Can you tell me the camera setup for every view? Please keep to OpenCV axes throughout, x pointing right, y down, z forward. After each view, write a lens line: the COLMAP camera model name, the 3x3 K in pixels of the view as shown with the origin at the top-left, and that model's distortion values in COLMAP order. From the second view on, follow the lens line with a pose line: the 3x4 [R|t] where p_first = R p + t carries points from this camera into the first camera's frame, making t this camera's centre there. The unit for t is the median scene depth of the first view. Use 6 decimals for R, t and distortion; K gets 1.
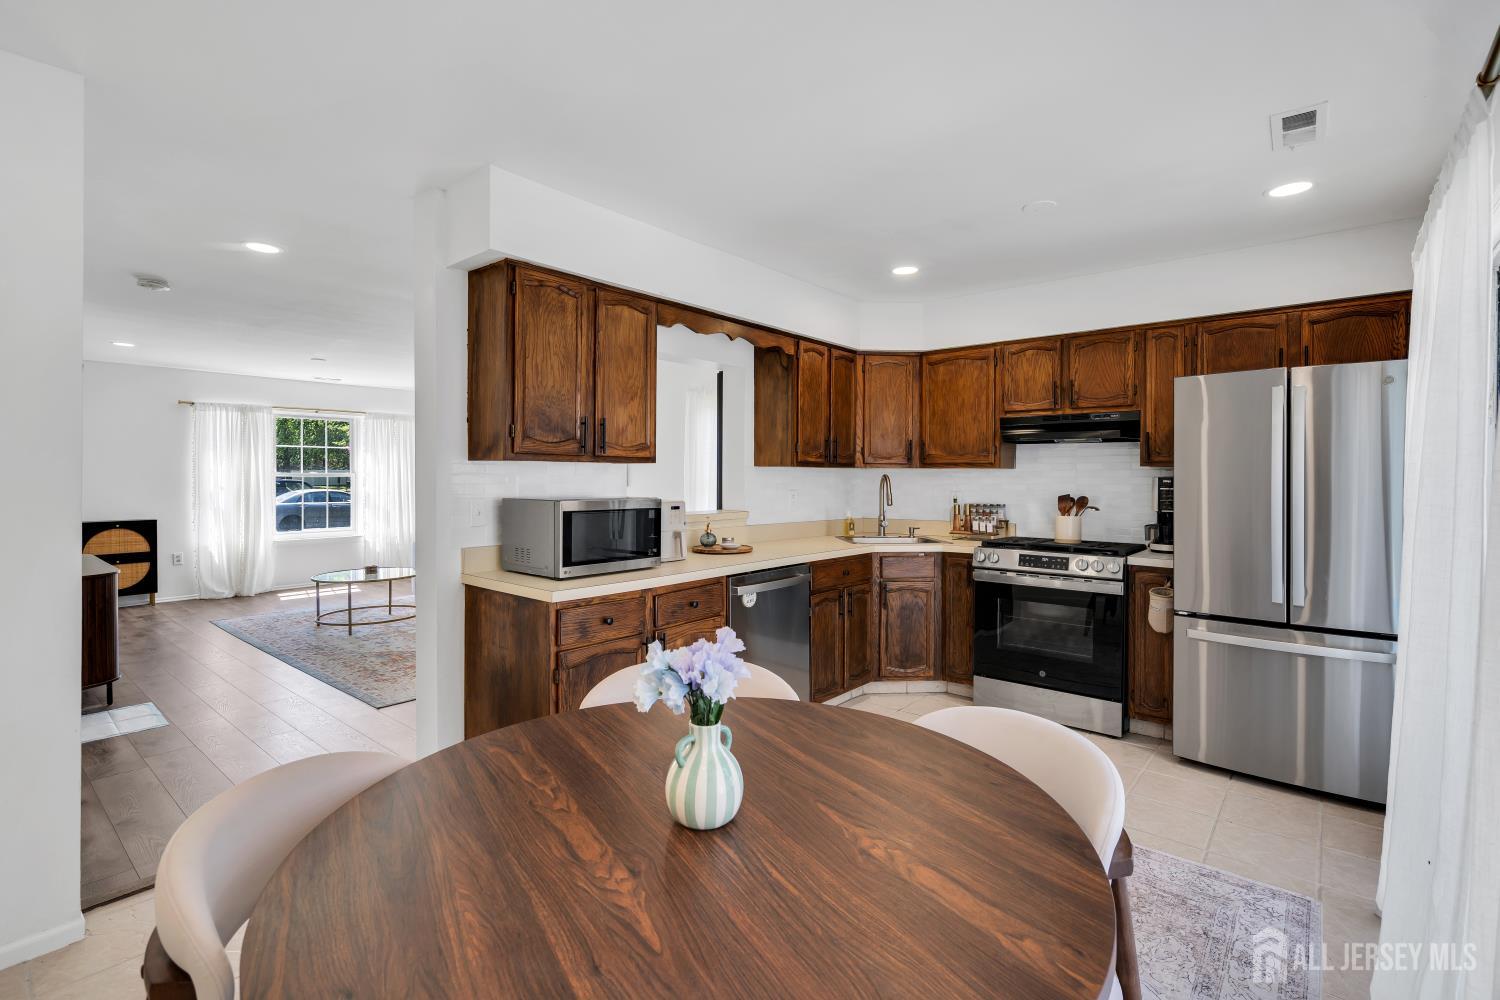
lens RADIAL K [[689.4, 0, 748.4], [0, 689.4, 479.3], [0, 0, 1]] dist [0.001014, 0.000686]
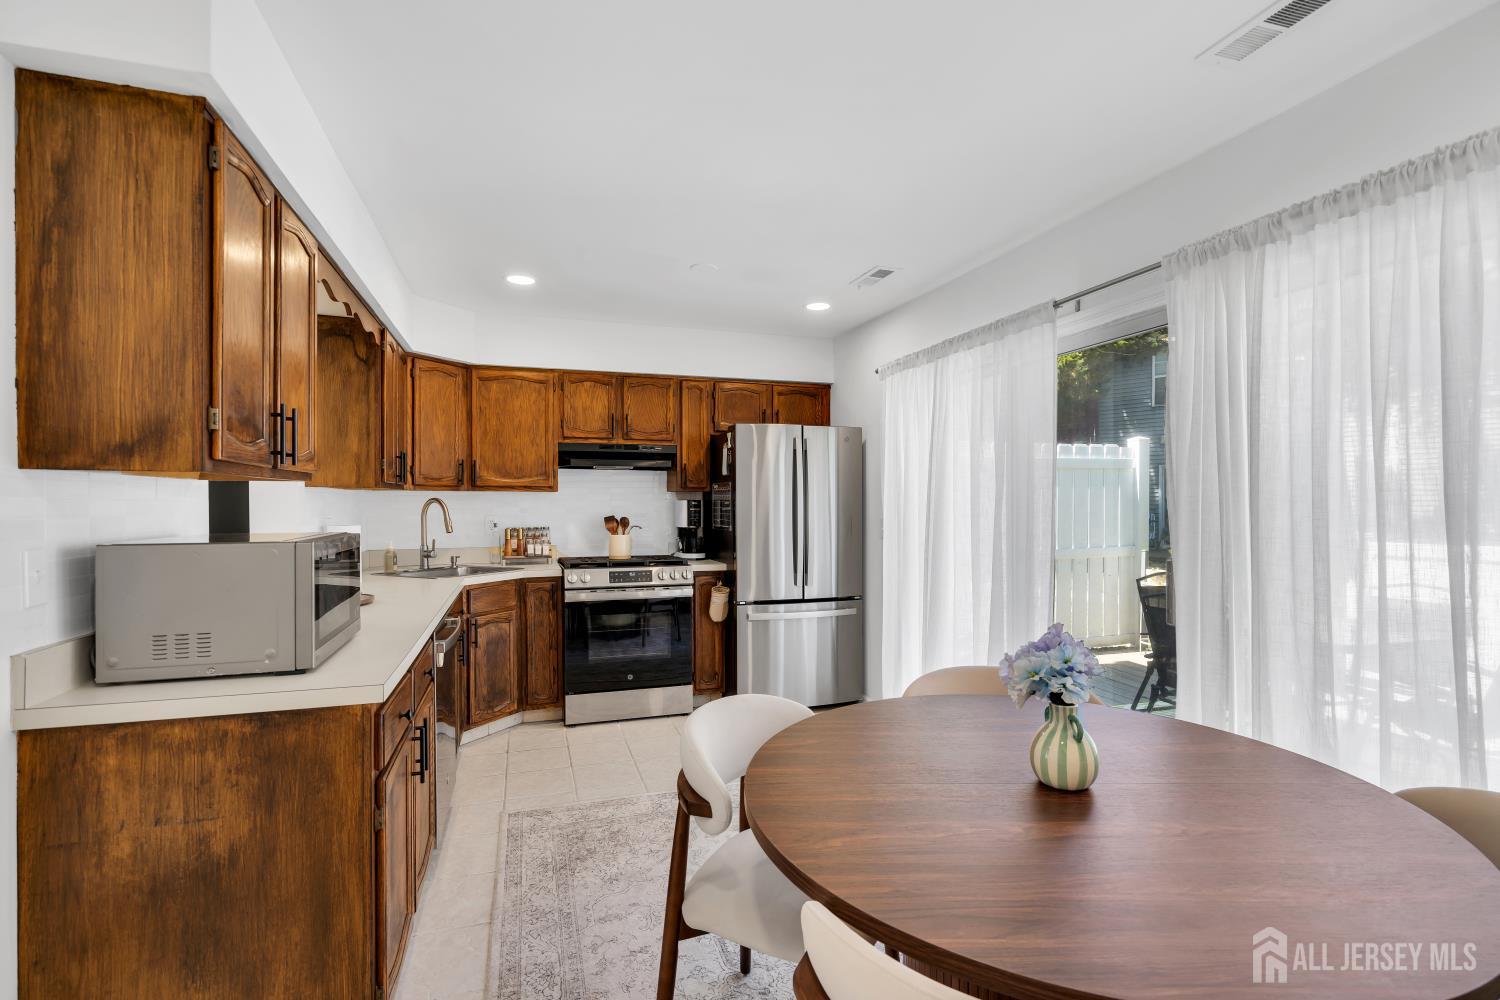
lens RADIAL K [[689.4, 0, 746.1], [0, 689.4, 504.9], [0, 0, 1]] dist [0.001014, 0.000686]
pose [[0.534912, -0.009512, 0.844854, -0.370938], [0.005134, 0.999955, 0.008008, -0.003274], [-0.844892, 0.000054, 0.534936, 0.222165]]
